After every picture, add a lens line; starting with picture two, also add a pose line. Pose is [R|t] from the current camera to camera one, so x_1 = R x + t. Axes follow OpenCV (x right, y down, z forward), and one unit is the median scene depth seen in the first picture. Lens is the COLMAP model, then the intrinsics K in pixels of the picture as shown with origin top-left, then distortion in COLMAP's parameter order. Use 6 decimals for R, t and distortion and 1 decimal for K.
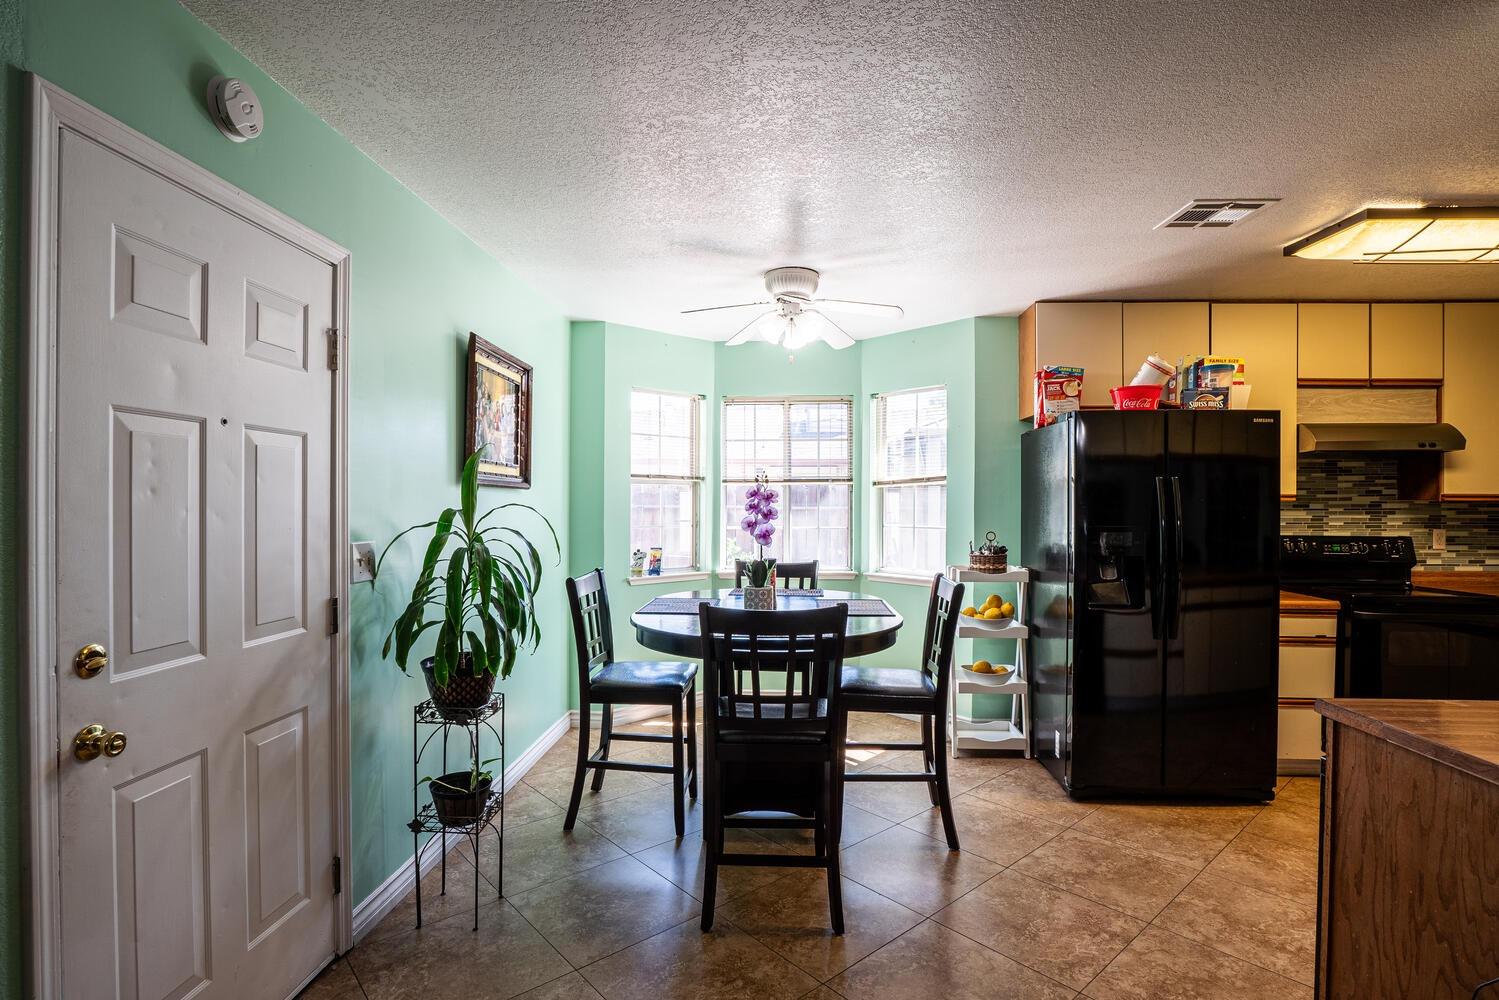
lens RADIAL K [[735.3, 0, 747.8], [0, 735.3, 505.3], [0, 0, 1]] dist [-0.040767, 0.008686]
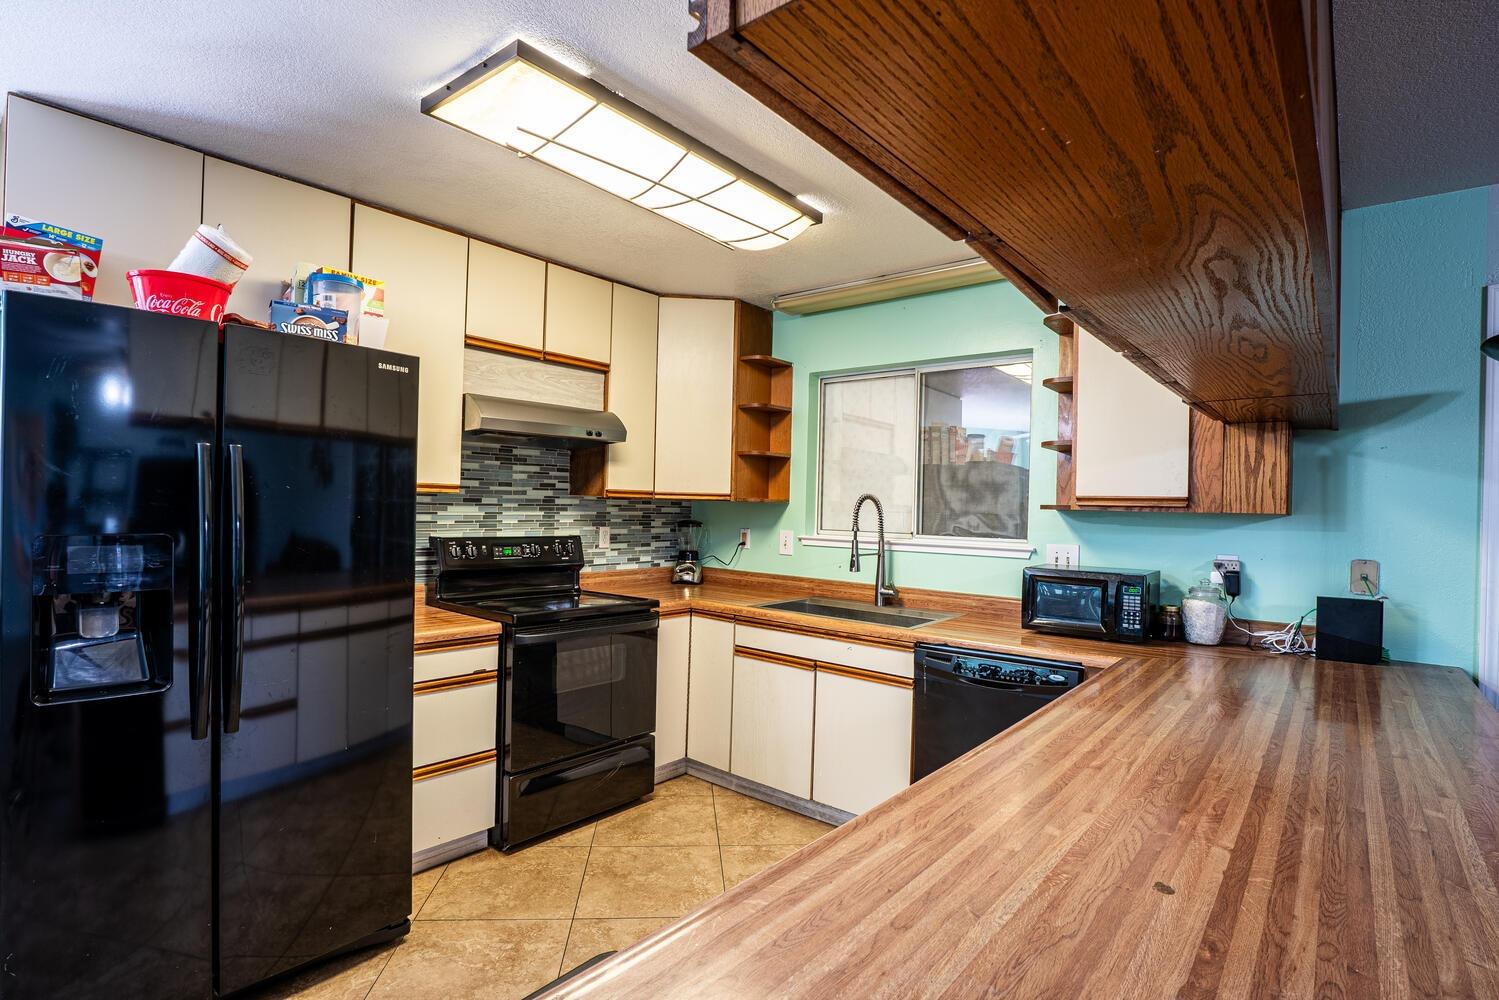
lens RADIAL K [[735.3, 0, 747.3], [0, 735.3, 507.8], [0, 0, 1]] dist [-0.040767, 0.008686]
pose [[0.584421, 0.005992, 0.811429, 0.347394], [-0.016070, 0.999862, 0.004191, 0.001430], [-0.811292, -0.015489, 0.584436, 0.332353]]
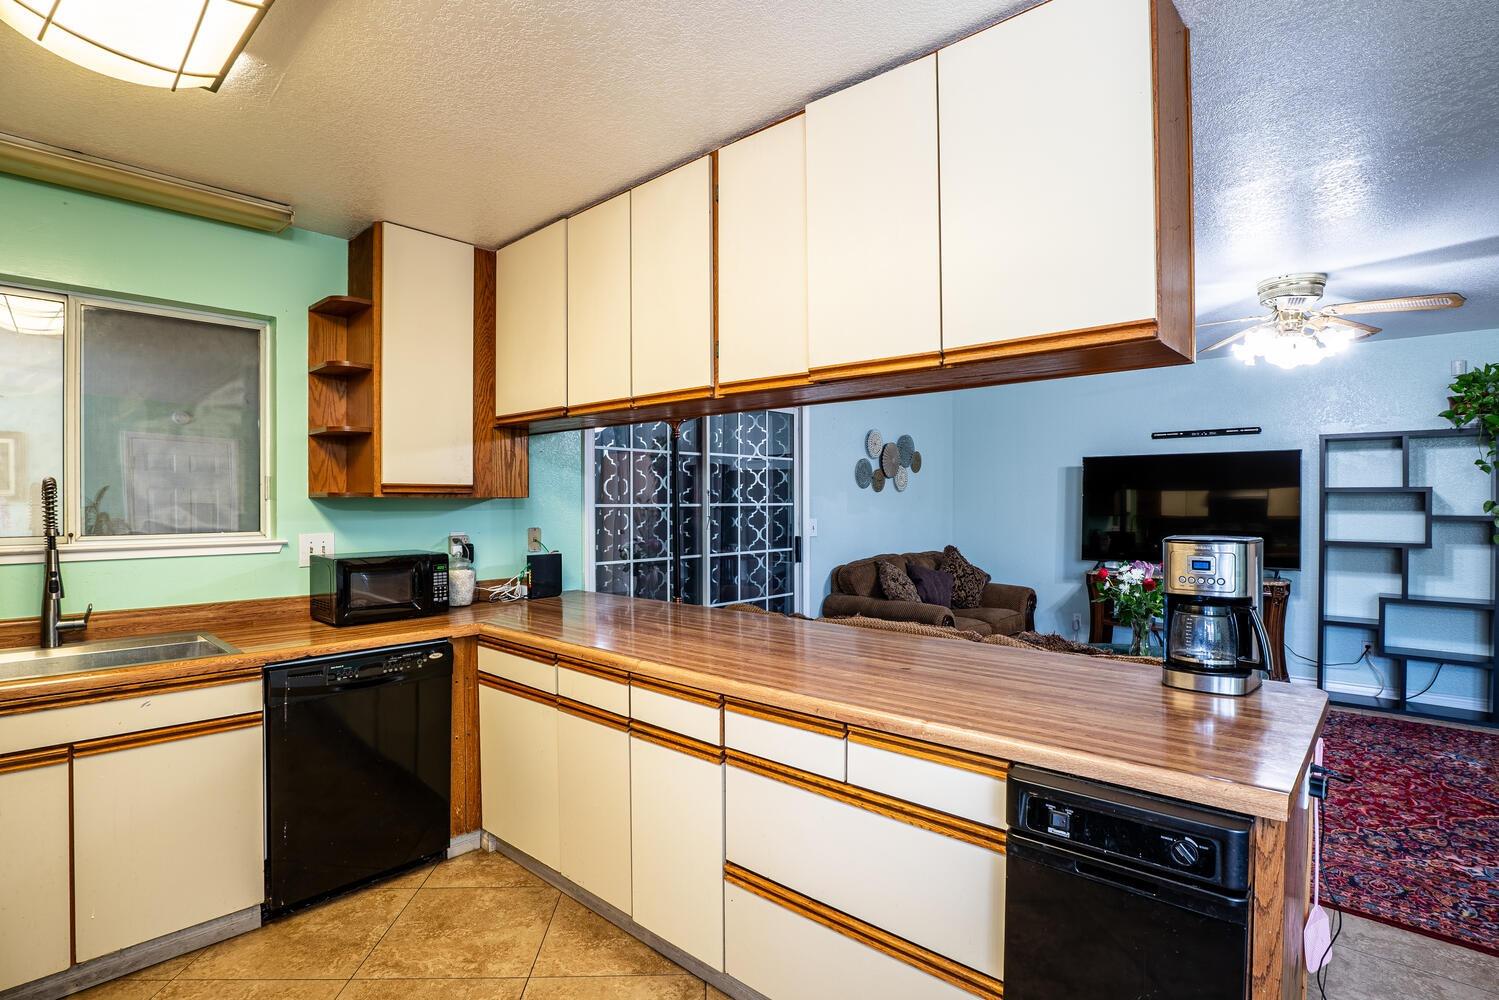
lens RADIAL K [[735.3, 0, 740.4], [0, 735.3, 507.2], [0, 0, 1]] dist [-0.040767, 0.008686]
pose [[-0.779826, -0.010743, 0.625905, 0.385006], [-0.001312, 0.999879, 0.015529, -0.000766], [-0.625996, 0.011289, -0.779745, 0.907091]]
